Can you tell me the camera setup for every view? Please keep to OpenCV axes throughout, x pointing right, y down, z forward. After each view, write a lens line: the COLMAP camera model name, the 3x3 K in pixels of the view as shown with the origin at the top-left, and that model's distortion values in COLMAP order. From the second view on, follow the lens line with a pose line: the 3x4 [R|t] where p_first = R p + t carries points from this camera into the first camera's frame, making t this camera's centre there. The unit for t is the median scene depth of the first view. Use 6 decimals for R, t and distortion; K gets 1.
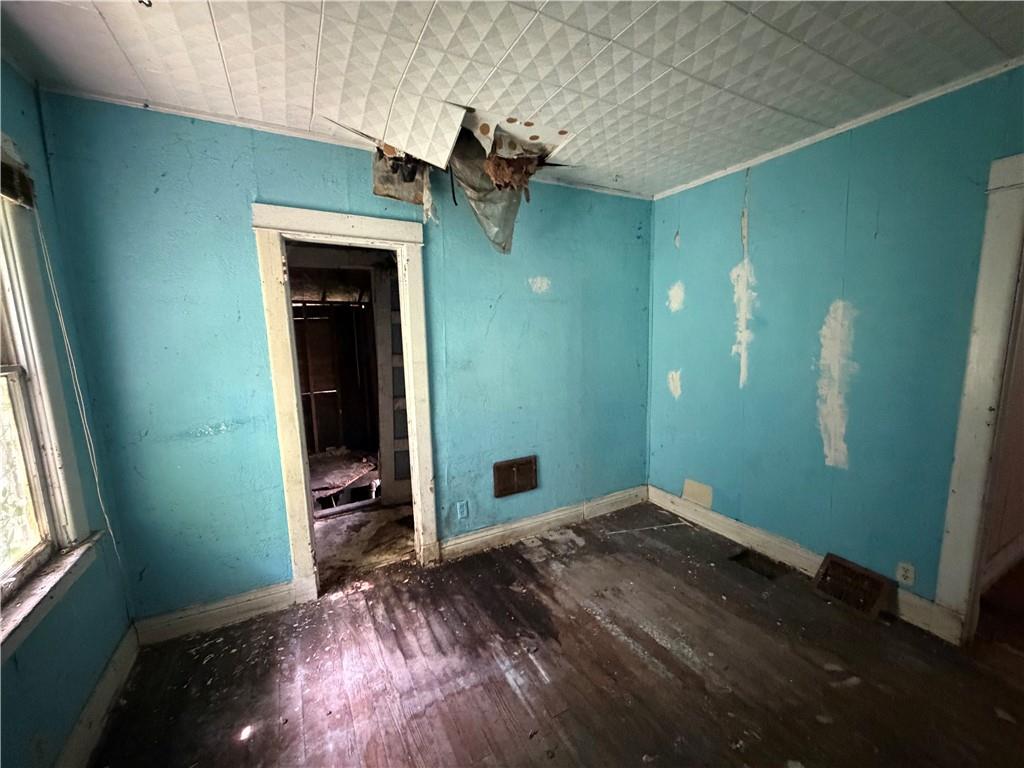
lens RADIAL K [[406.6, 0, 510.4], [0, 406.6, 386.4], [0, 0, 1]] dist [-0.002242, 0.000389]
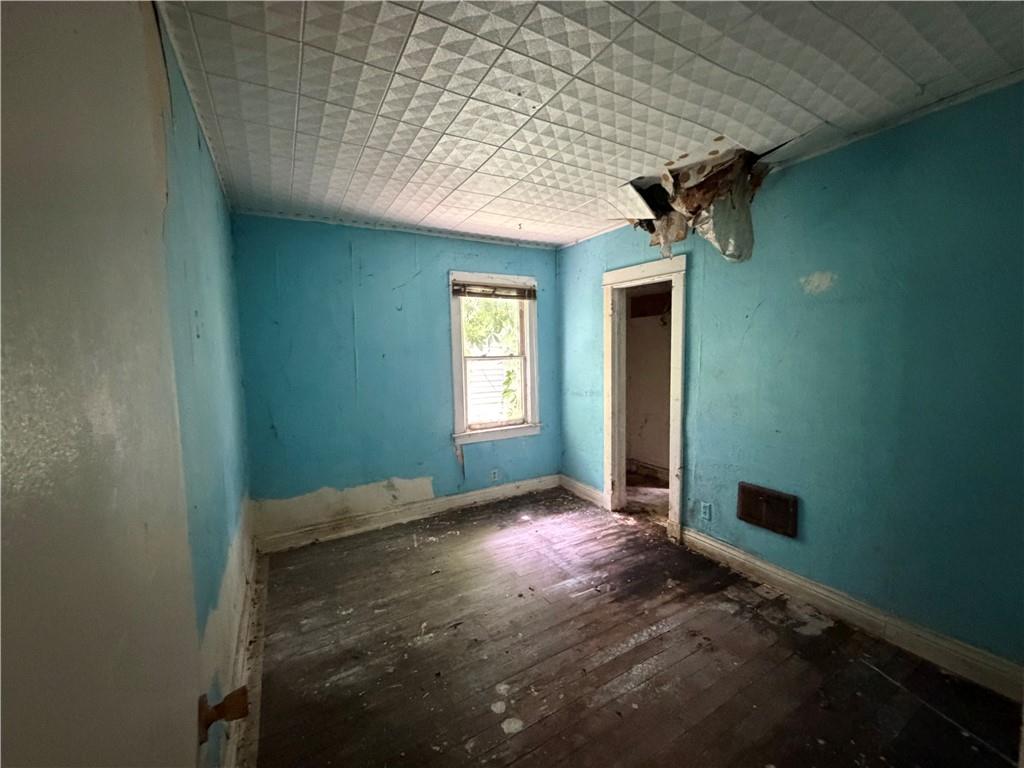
lens RADIAL K [[406.6, 0, 510.4], [0, 406.6, 386.4], [0, 0, 1]] dist [-0.002242, 0.000389]
pose [[0.026651, 0.105961, -0.994013, 1.040532], [-0.123681, 0.987076, 0.101906, -0.071268], [0.991964, 0.120224, 0.039412, 0.490322]]
